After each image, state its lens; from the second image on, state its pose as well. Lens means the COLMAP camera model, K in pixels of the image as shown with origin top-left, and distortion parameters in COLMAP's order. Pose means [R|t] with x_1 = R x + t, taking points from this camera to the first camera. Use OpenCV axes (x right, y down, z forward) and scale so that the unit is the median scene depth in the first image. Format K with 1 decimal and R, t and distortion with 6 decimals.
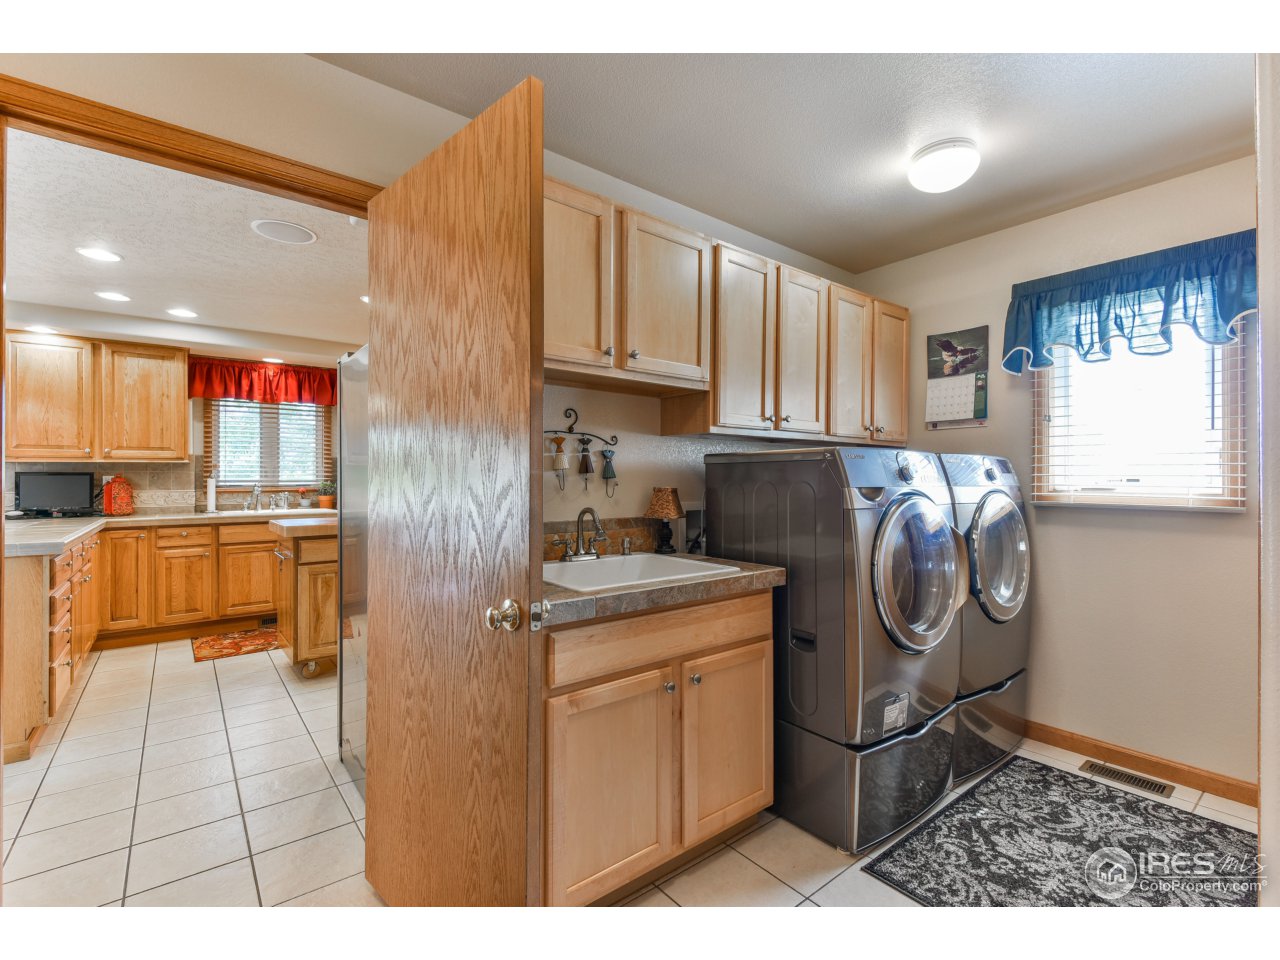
lens RADIAL K [[582.5, 0, 633.7], [0, 582.5, 477.3], [0, 0, 1]] dist [-0.003416, -0.000533]
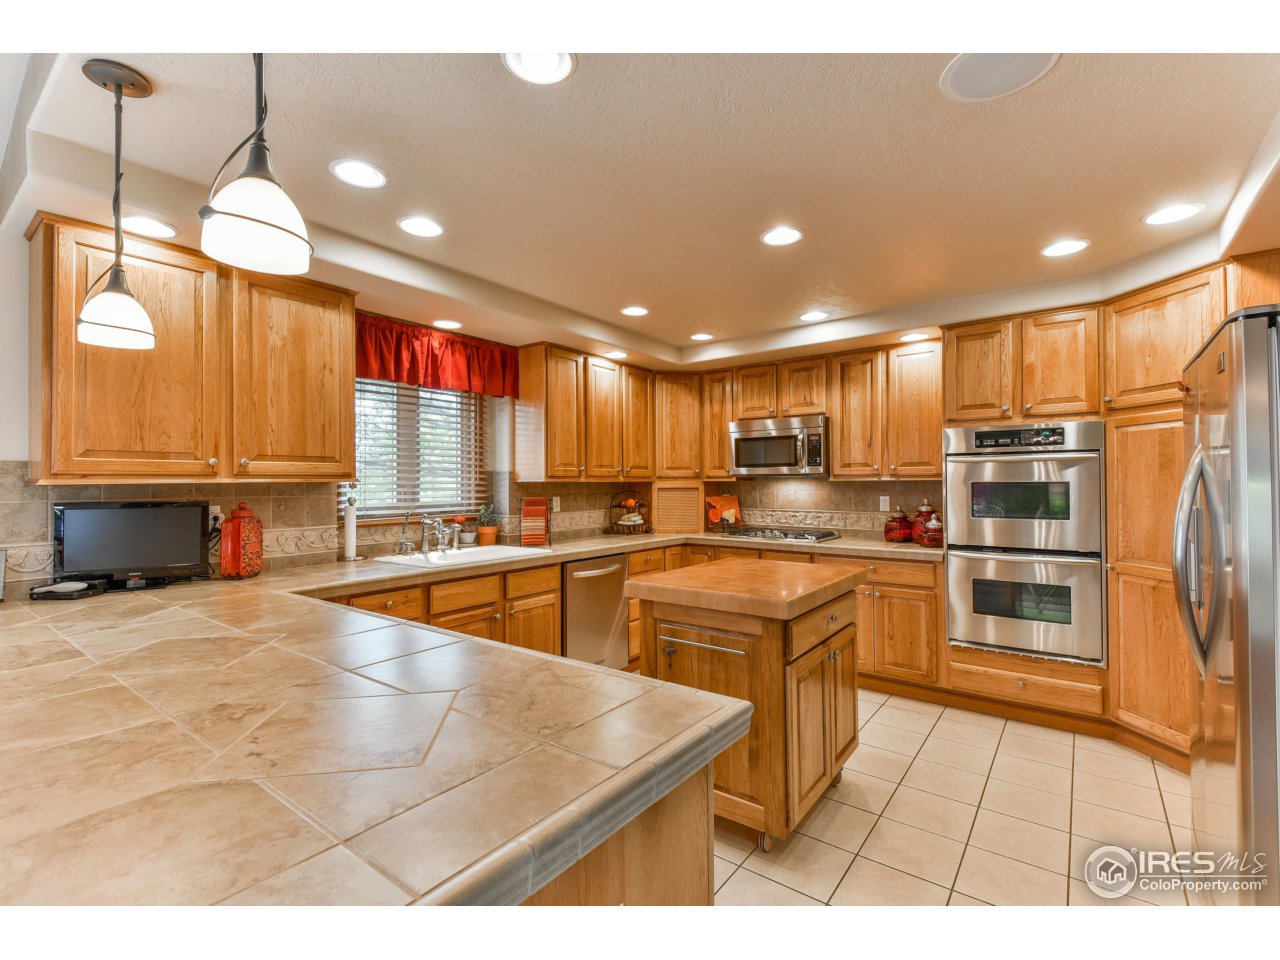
lens RADIAL K [[582.5, 0, 645.5], [0, 582.5, 479.7], [0, 0, 1]] dist [-0.003416, -0.000533]
pose [[0.962861, -0.003743, 0.269971, -0.664837], [0.005893, 0.999957, -0.007154, -0.022044], [-0.269932, 0.008480, 0.962842, 0.351524]]
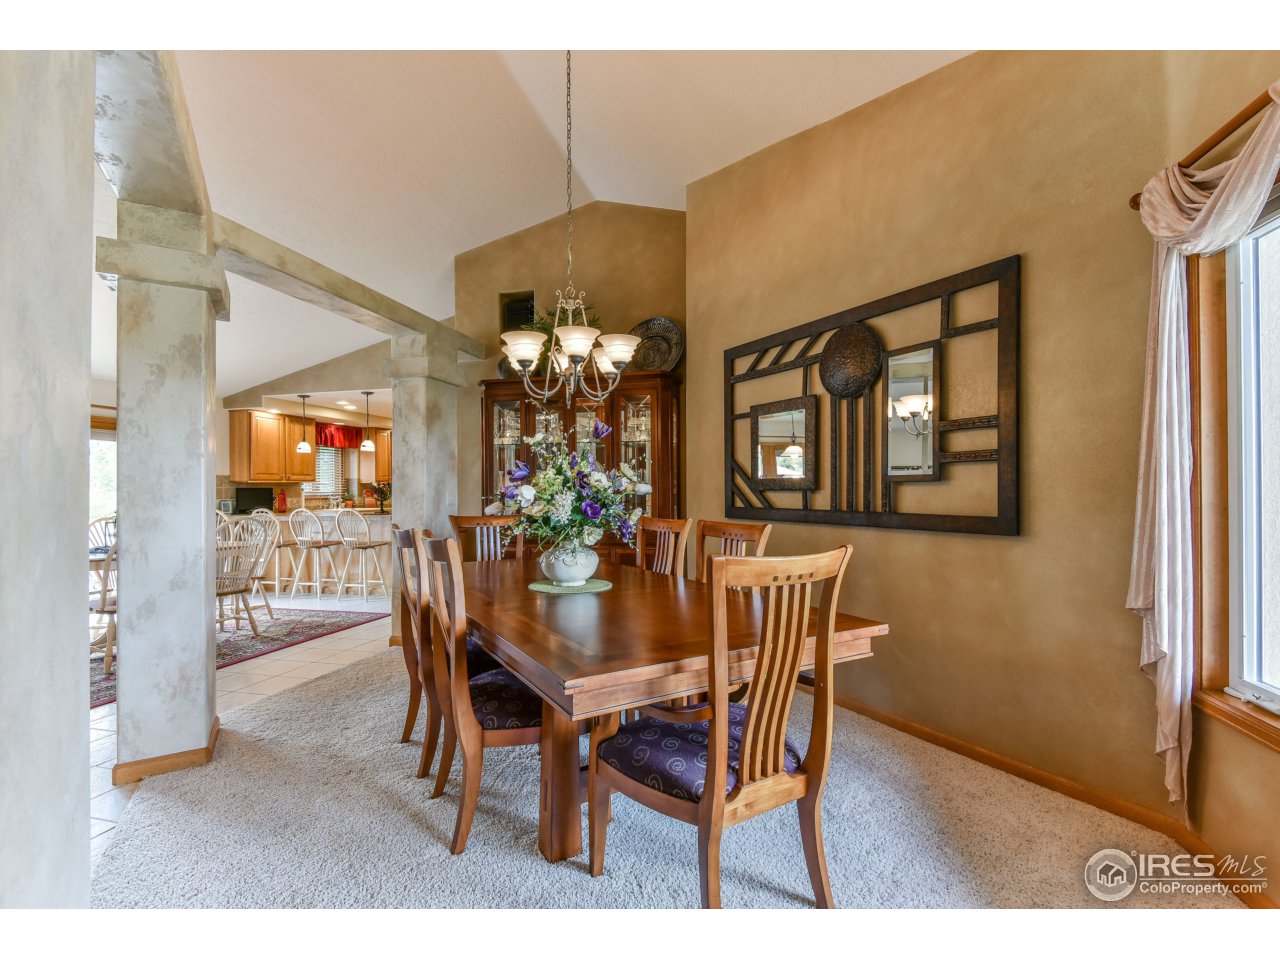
lens RADIAL K [[582.5, 0, 639.3], [0, 582.5, 483.8], [0, 0, 1]] dist [-0.003416, -0.000533]
pose [[0.791772, -0.000052, 0.610817, -1.110102], [0.004074, 0.999978, -0.005195, -0.007958], [-0.610804, 0.006602, 0.791754, -1.058038]]
